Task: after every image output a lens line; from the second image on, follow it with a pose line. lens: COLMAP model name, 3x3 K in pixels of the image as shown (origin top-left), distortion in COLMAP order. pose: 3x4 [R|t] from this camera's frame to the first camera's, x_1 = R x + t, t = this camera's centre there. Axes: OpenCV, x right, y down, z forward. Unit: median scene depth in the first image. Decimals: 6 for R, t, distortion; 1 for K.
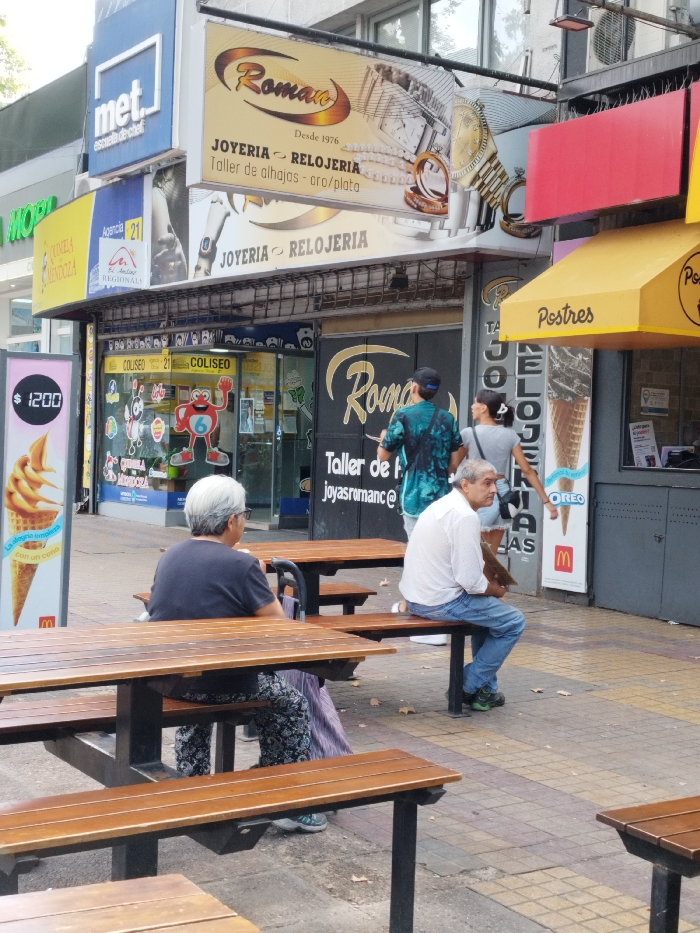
lens RADIAL K [[1337.9, 0, 351.4], [0, 1337.9, 499.5], [0, 0, 1]] dist [0.085274, -0.248598]
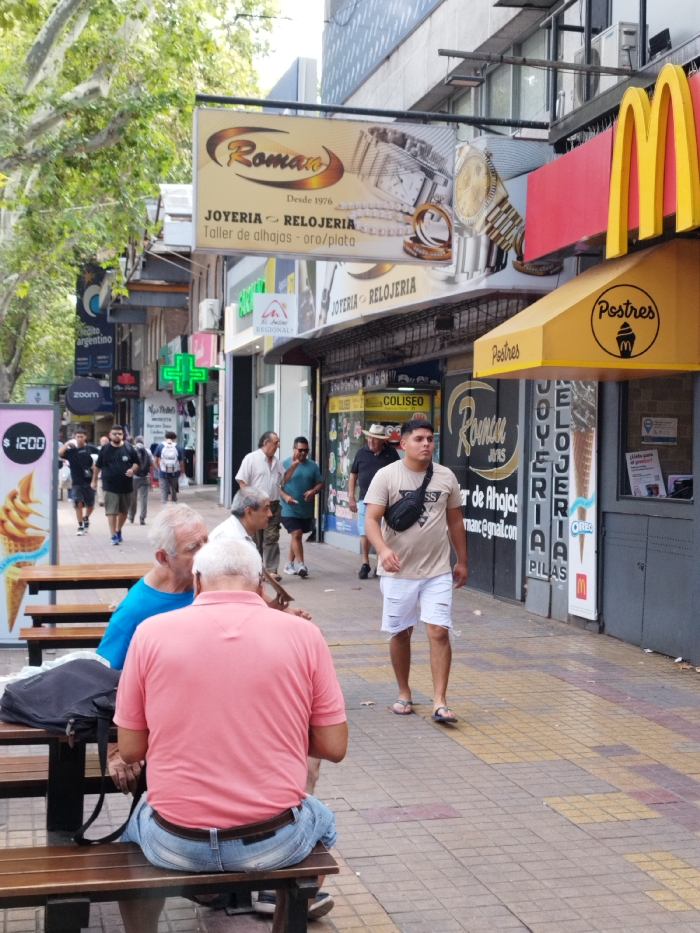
lens RADIAL K [[1337.9, 0, 351.4], [0, 1337.9, 499.5], [0, 0, 1]] dist [0.085274, -0.248598]
pose [[0.942817, -0.005732, -0.333262, 0.362996], [-0.002251, 0.999720, -0.023561, 0.002795], [0.333304, 0.022964, 0.942540, -0.023346]]
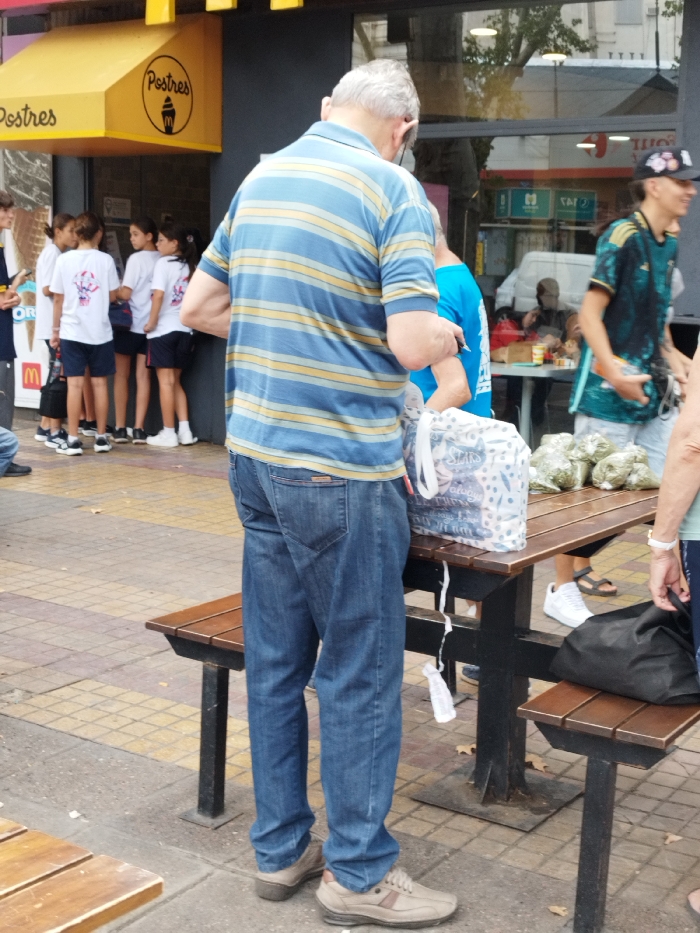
lens RADIAL K [[1337.9, 0, 351.4], [0, 1337.9, 499.5], [0, 0, 1]] dist [0.085274, -0.248598]
pose [[0.914567, -0.077146, 0.397008, -0.026237], [0.022545, 0.989837, 0.140408, 0.001432], [-0.403805, -0.119462, 0.907012, 0.012338]]
